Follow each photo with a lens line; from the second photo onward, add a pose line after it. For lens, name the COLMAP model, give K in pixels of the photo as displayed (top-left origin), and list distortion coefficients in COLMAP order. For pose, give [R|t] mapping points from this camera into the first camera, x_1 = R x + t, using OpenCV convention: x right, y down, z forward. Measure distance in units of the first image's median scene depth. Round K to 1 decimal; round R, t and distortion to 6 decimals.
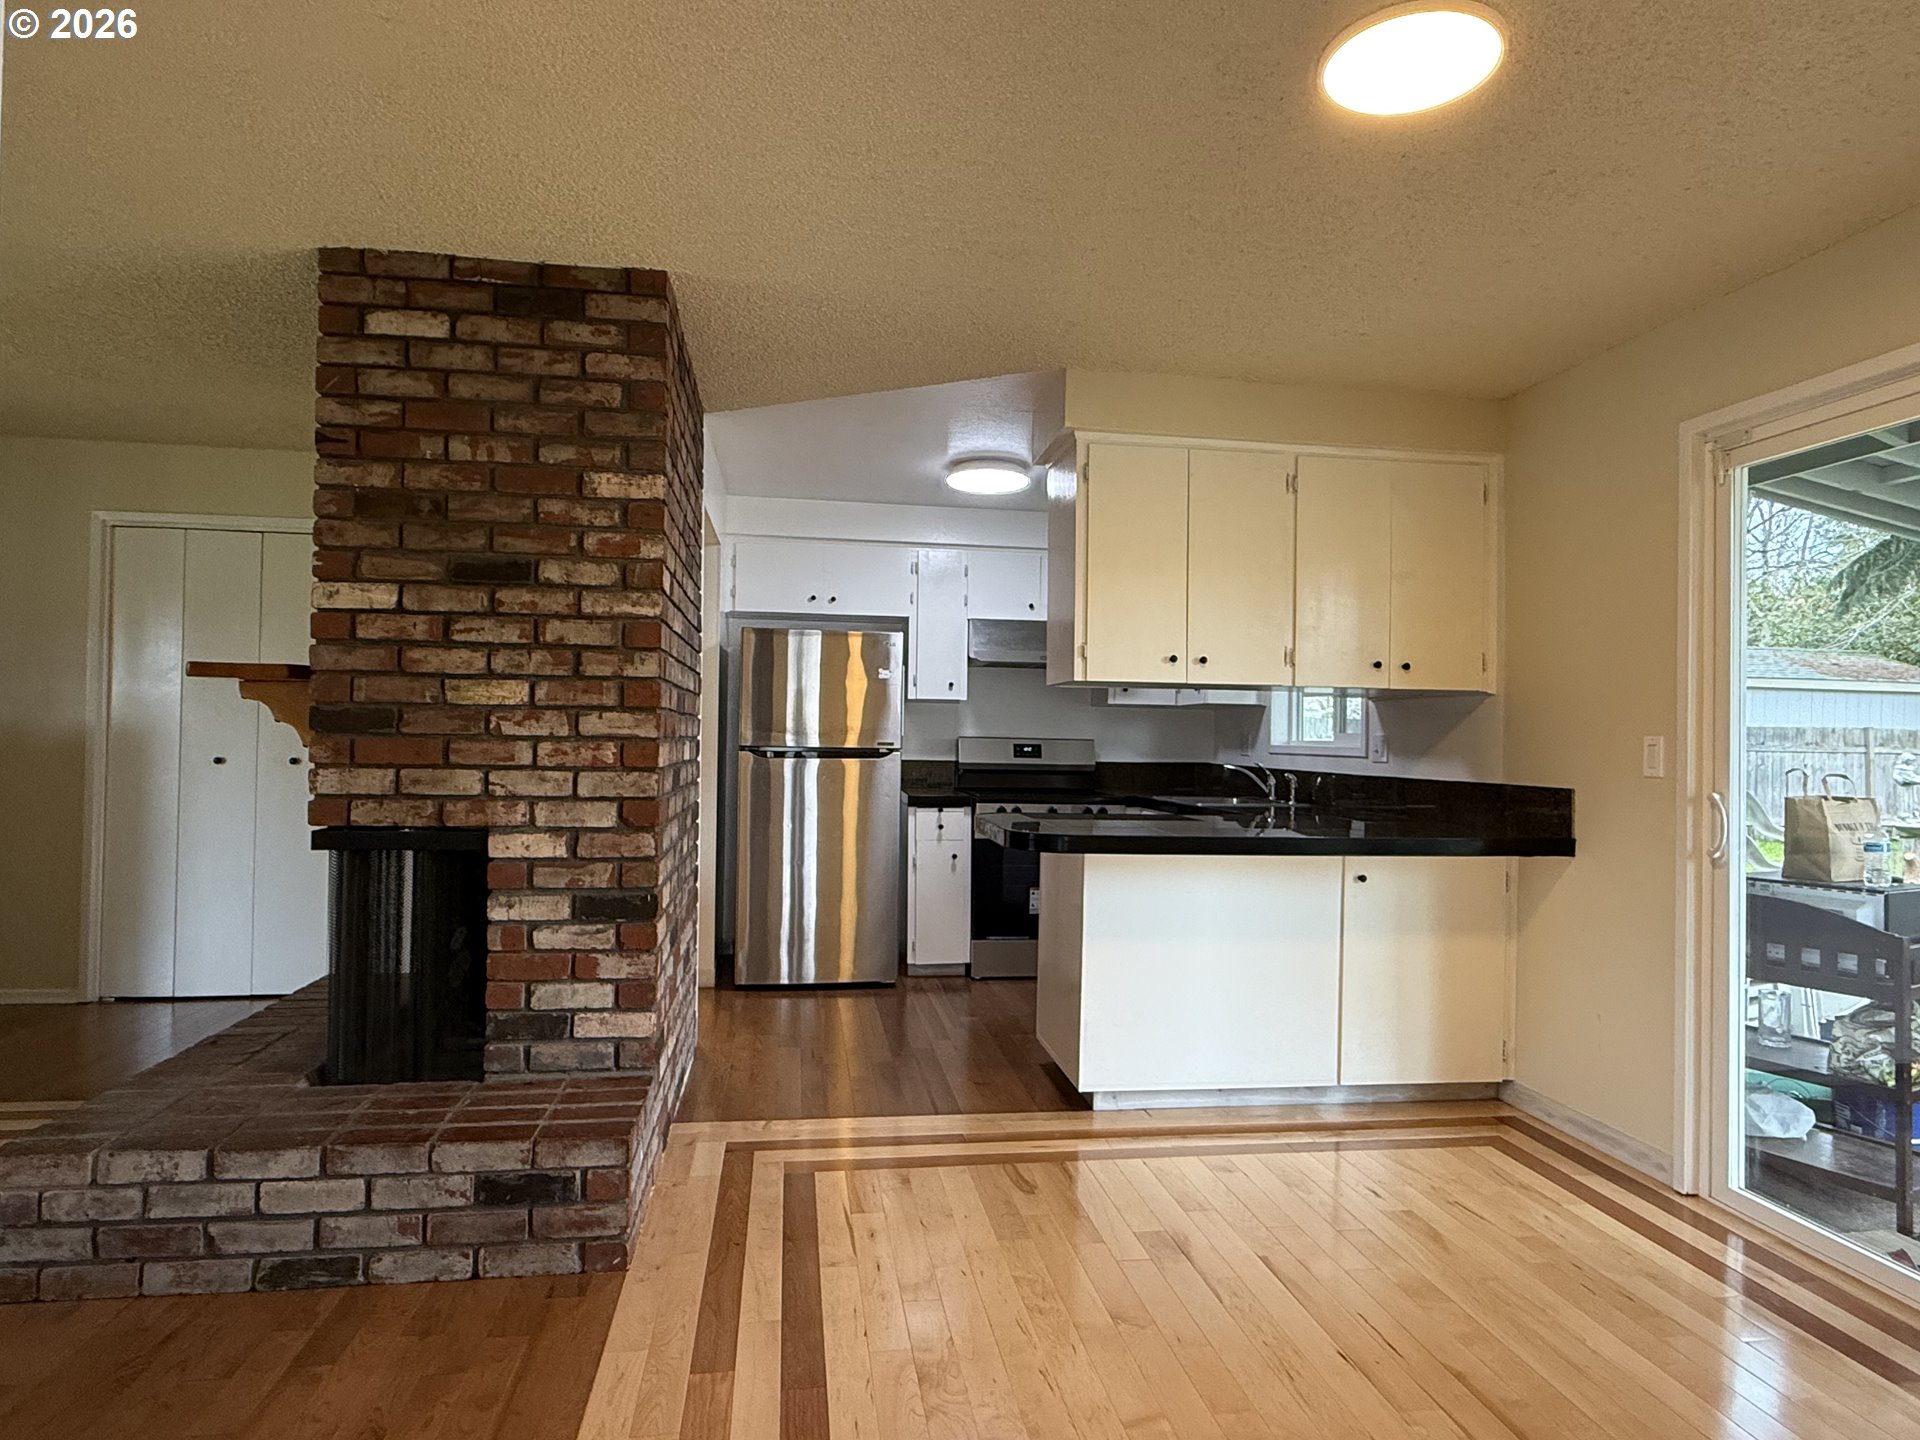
lens RADIAL K [[1104.8, 0, 959.7], [0, 1104.8, 725.3], [0, 0, 1]] dist [-0.000189, 0.000276]
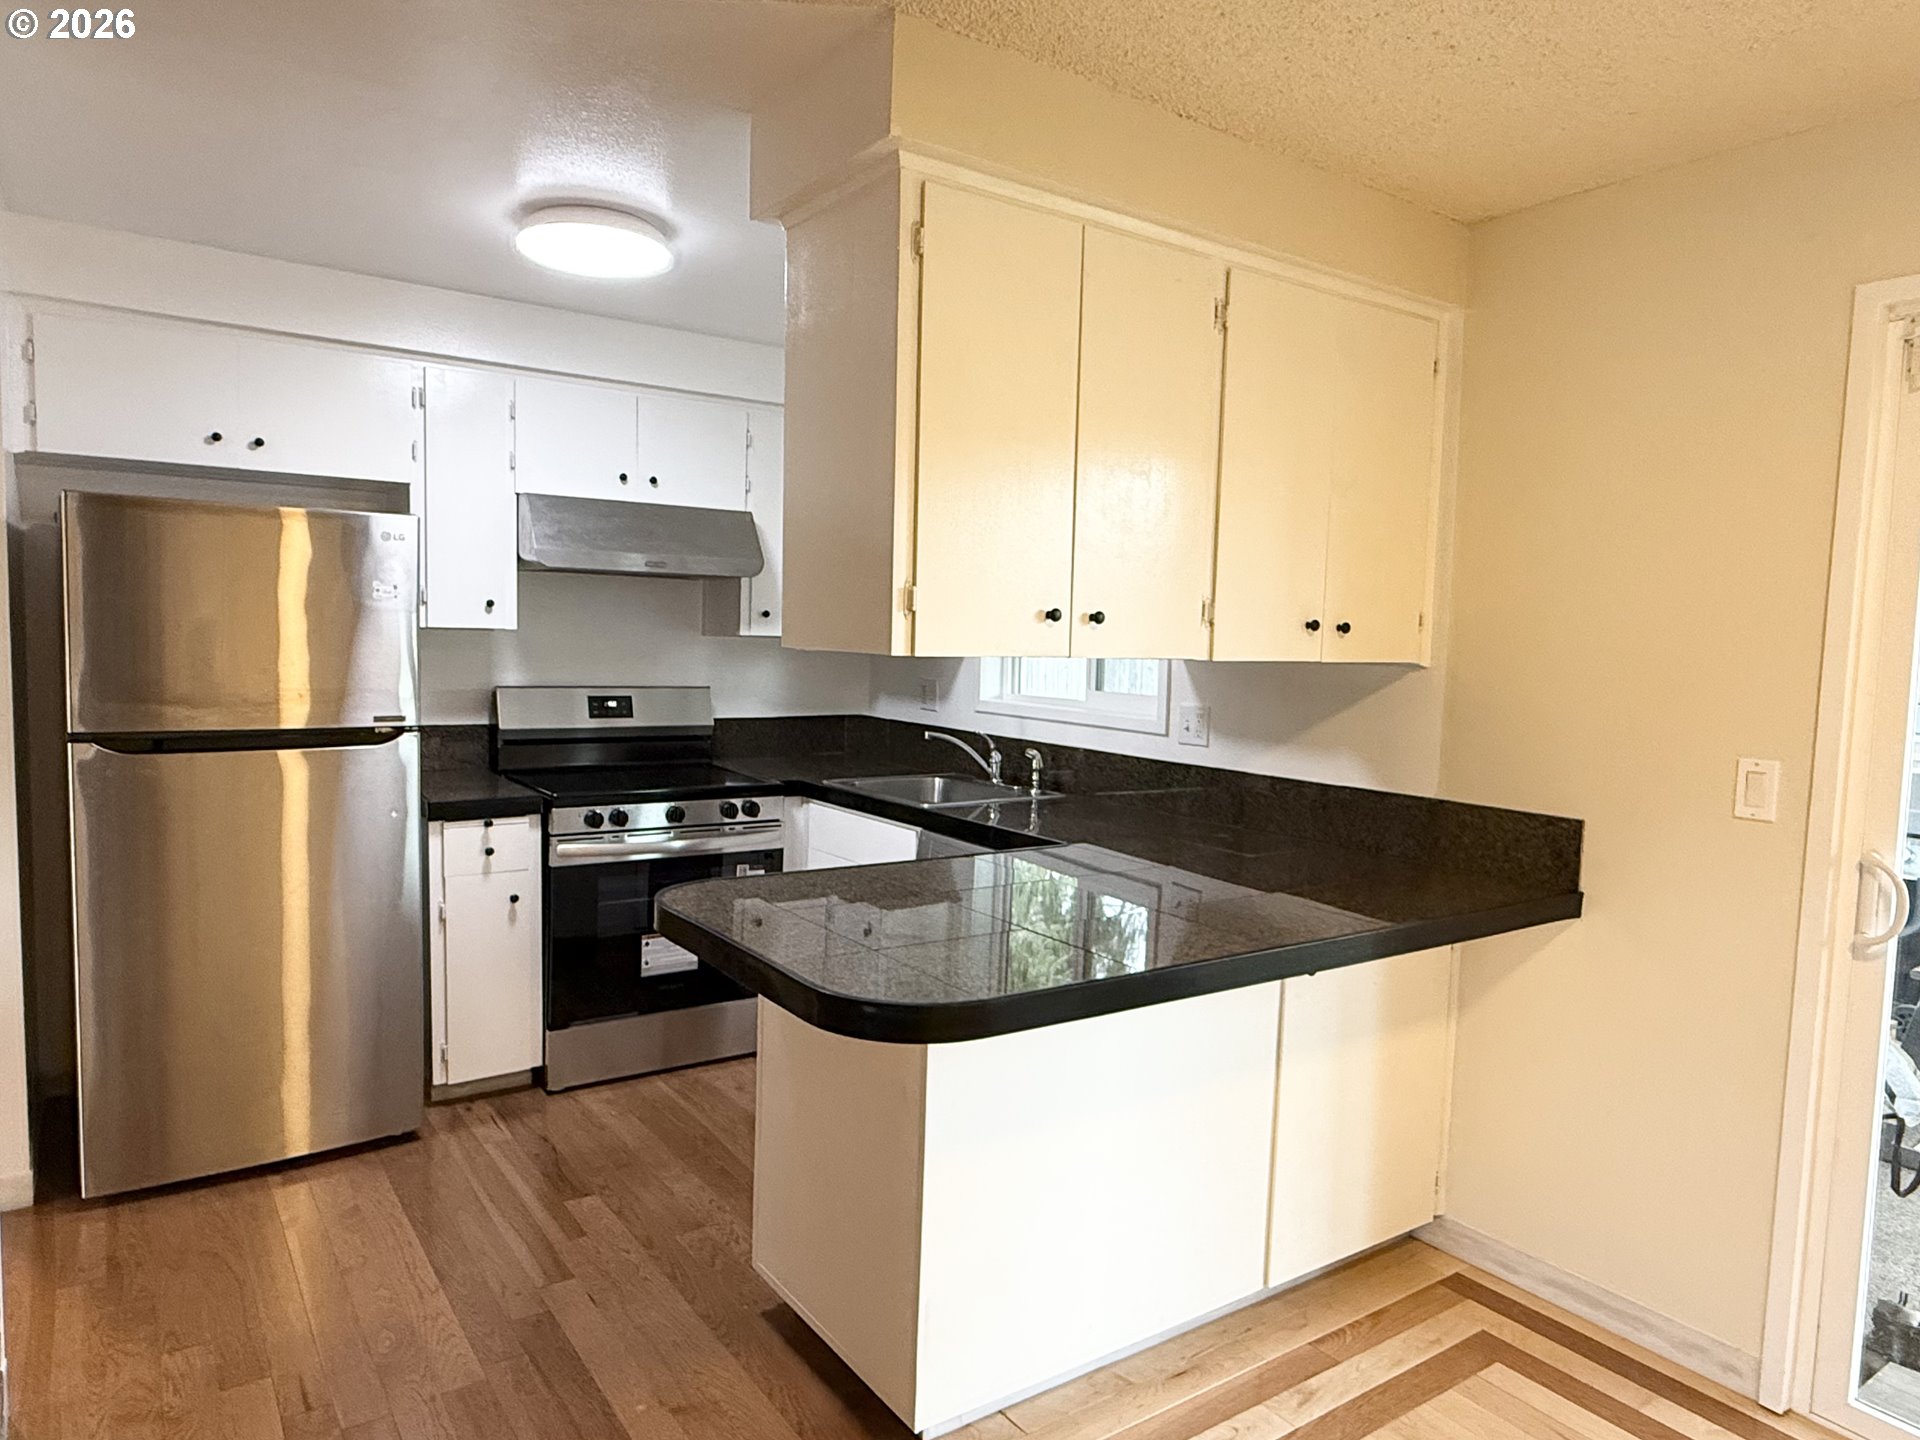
lens RADIAL K [[1214.8, 0, 951.8], [0, 1214.8, 722.6], [0, 0, 1]] dist [-0.002436, 0.000137]
pose [[0.895673, -0.026490, 0.443924, -0.119912], [-0.018263, 0.995191, 0.096232, -0.063311], [-0.444339, -0.094300, 0.890882, 0.473153]]
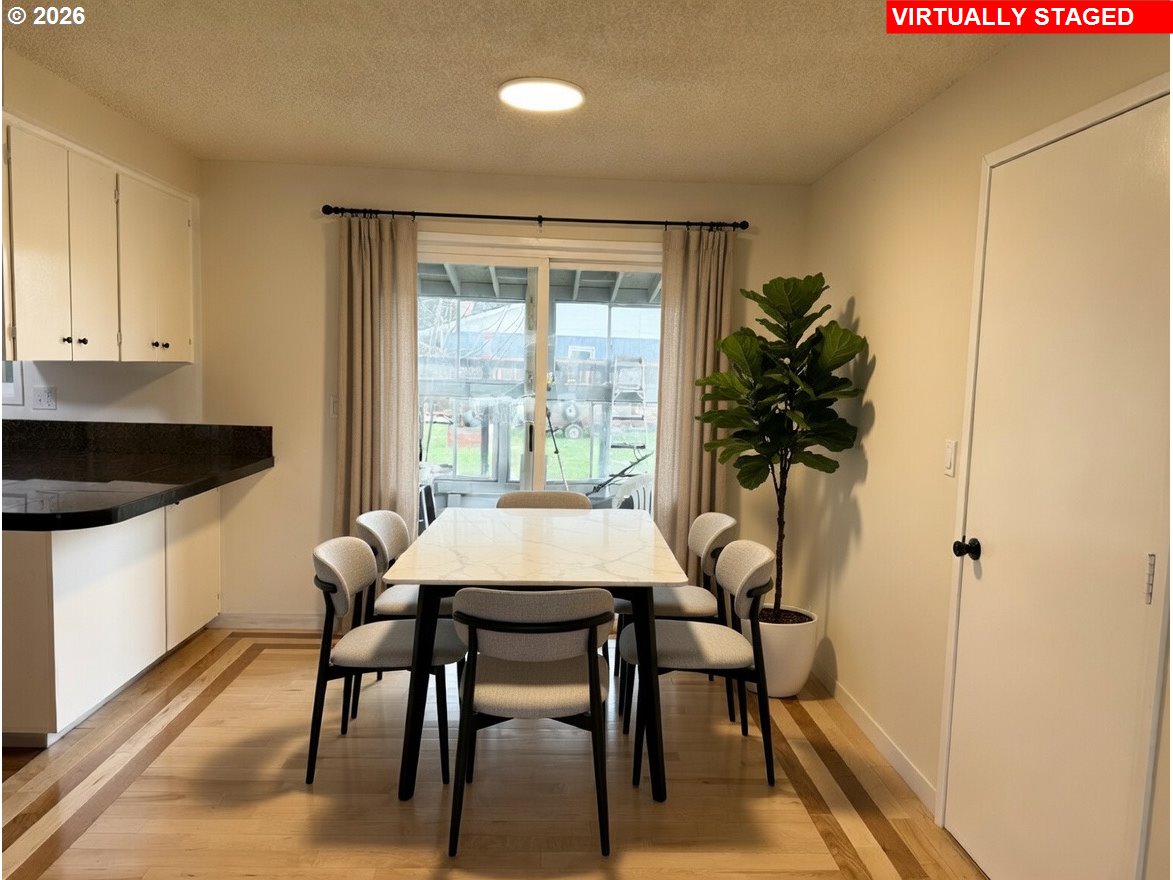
lens RADIAL K [[858.8, 0, 583.1], [0, 858.8, 444.2], [0, 0, 1]] dist [0.117180, -0.194968]
pose [[0.110013, -0.106473, 0.988211, -0.636252], [-0.041573, 0.992883, 0.111605, -0.074985], [-0.993060, -0.053360, 0.104803, 0.371257]]
